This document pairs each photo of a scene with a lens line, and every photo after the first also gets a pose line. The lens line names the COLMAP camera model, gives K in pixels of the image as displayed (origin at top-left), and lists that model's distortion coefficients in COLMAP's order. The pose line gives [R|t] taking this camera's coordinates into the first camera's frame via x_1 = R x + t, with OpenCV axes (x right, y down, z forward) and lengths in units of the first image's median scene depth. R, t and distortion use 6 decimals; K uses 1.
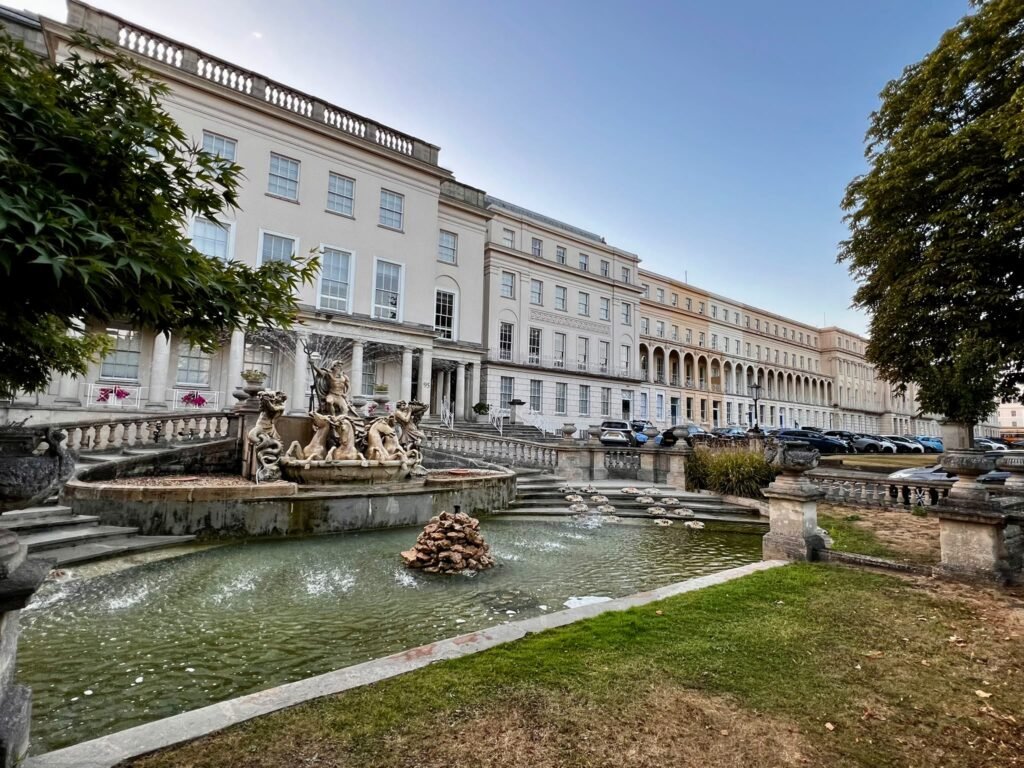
lens RADIAL K [[495.1, 0, 512.0], [0, 495.1, 384.0], [0, 0, 1]] dist [-0.002824, -0.000028]
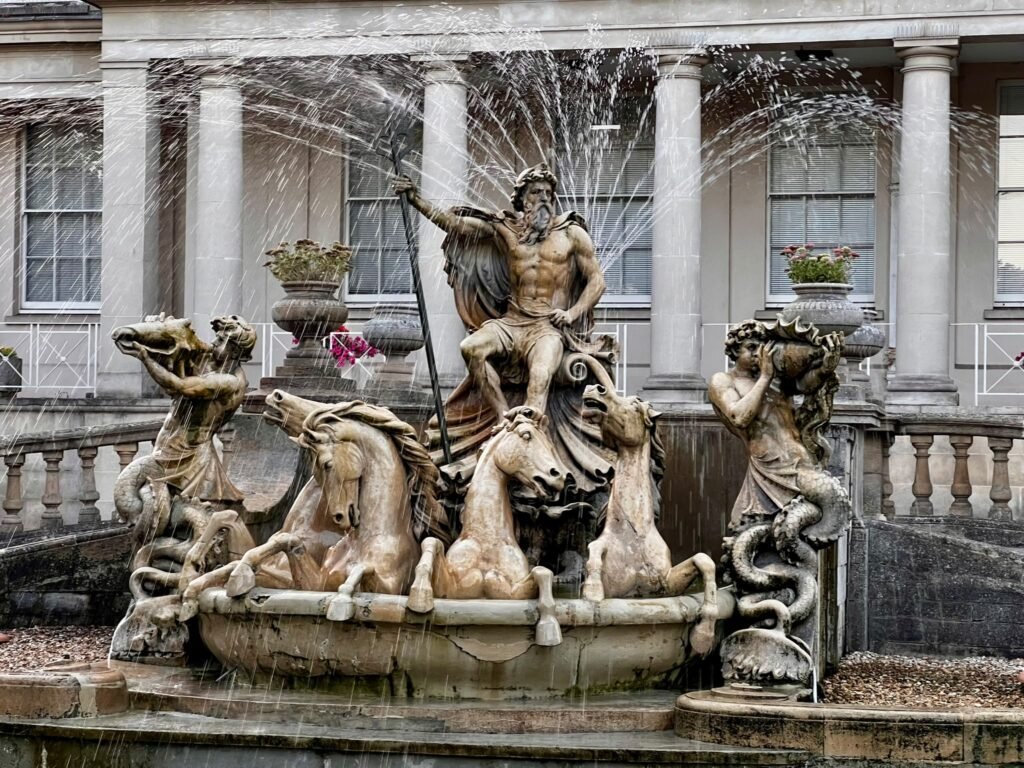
lens RADIAL K [[2255.3, 0, 512.0], [0, 2255.3, 384.0], [0, 0, 1]] dist [0.244751, 0.002411]
pose [[0.648427, -0.037029, -0.760376, 0.516170], [0.079847, 0.996615, 0.019557, 0.036601], [0.757078, -0.073395, 0.649189, 0.335932]]
